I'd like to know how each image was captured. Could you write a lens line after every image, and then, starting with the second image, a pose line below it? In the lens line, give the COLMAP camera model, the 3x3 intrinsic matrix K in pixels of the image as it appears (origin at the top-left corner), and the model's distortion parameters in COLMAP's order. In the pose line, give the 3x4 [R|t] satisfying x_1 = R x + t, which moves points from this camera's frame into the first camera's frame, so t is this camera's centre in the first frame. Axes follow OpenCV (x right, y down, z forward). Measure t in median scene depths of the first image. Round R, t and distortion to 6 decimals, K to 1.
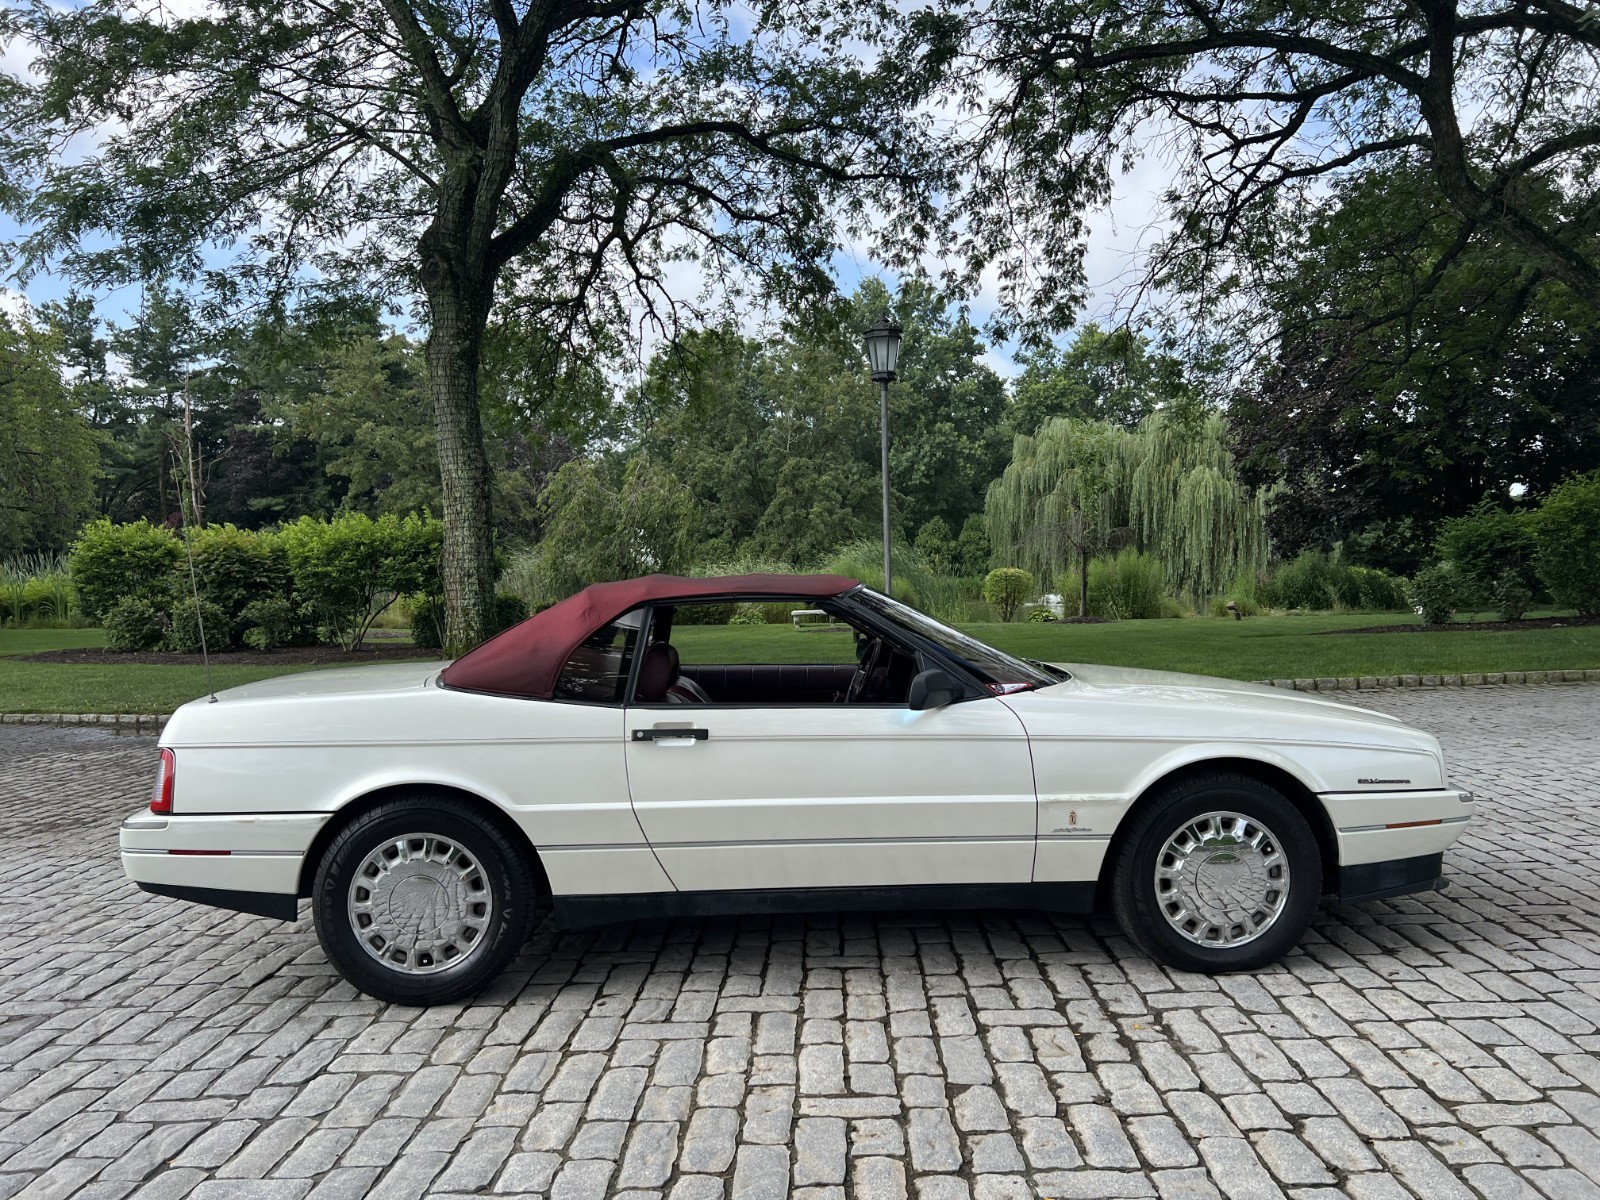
lens RADIAL K [[1204.8, 0, 797.2], [0, 1204.8, 600.0], [0, 0, 1]] dist [0.041083, -0.045516]
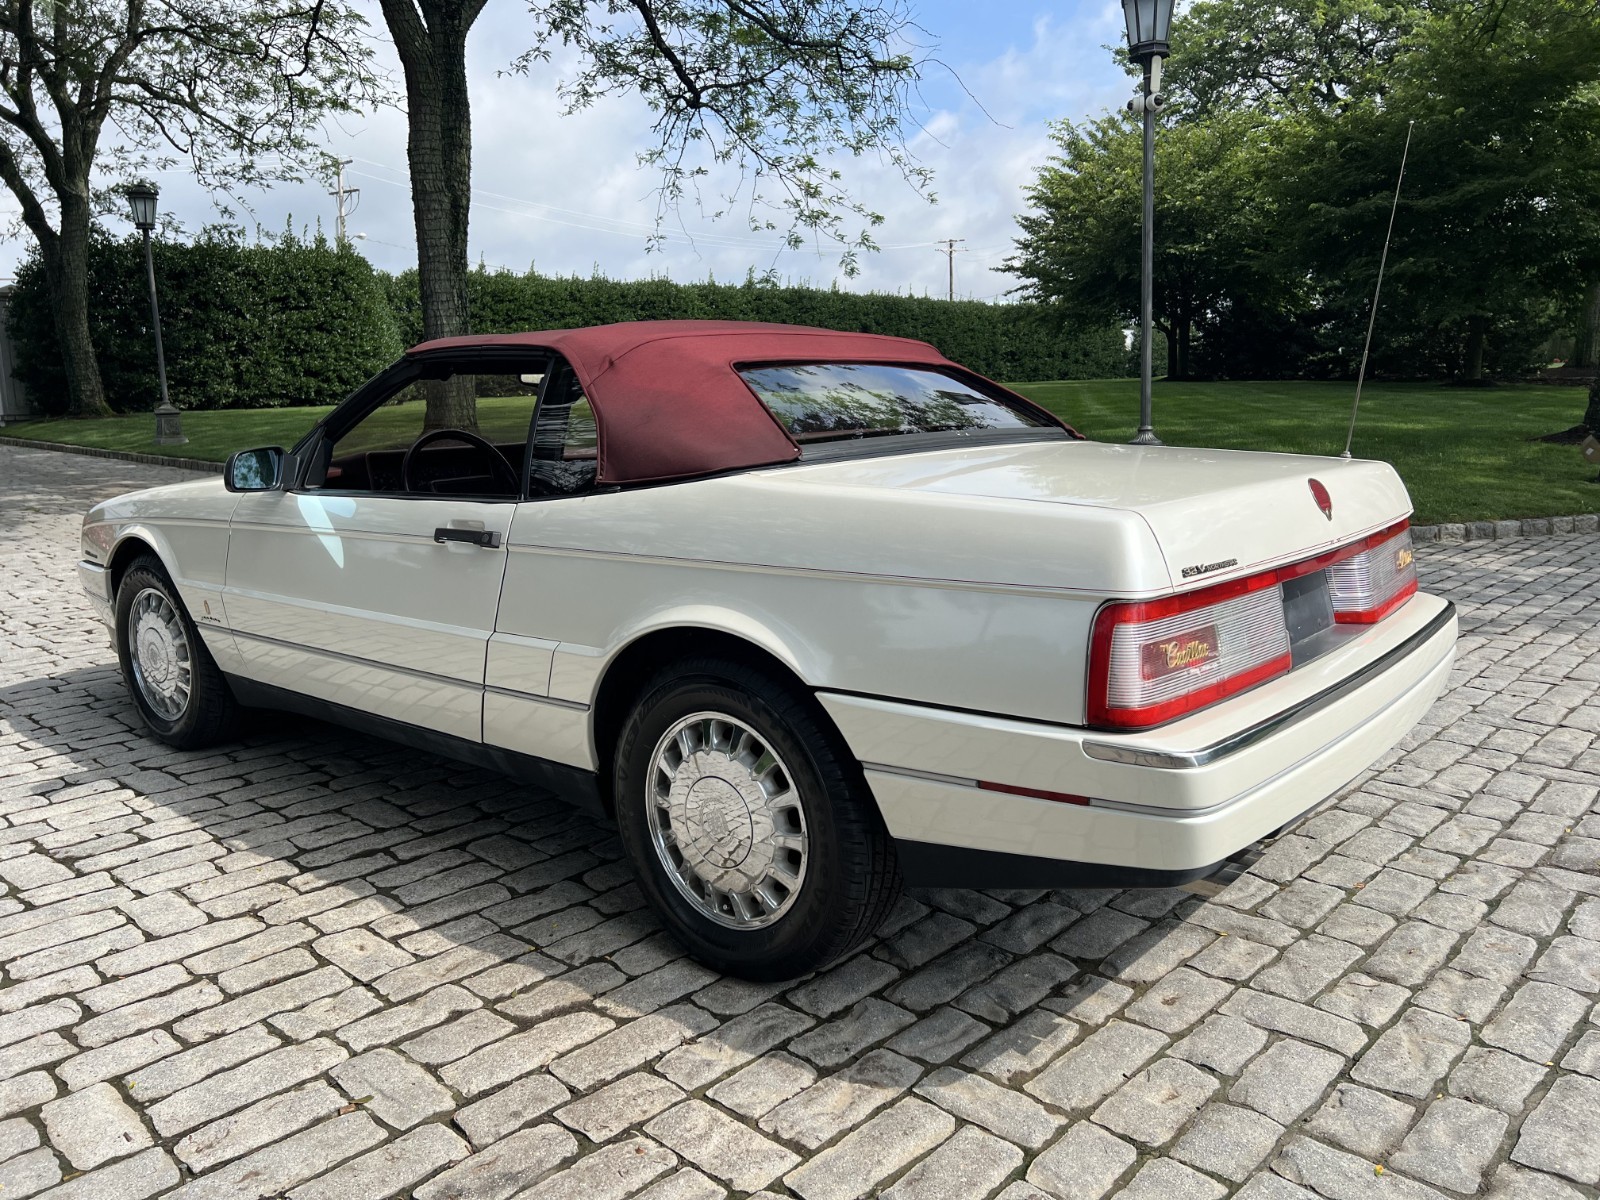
lens RADIAL K [[1204.8, 0, 797.2], [0, 1204.8, 600.0], [0, 0, 1]] dist [0.041083, -0.045516]
pose [[-0.734973, -0.083436, 0.672943, -0.149752], [0.043139, 0.984638, 0.169197, 0.004653], [-0.676722, 0.153385, -0.720083, 0.360338]]
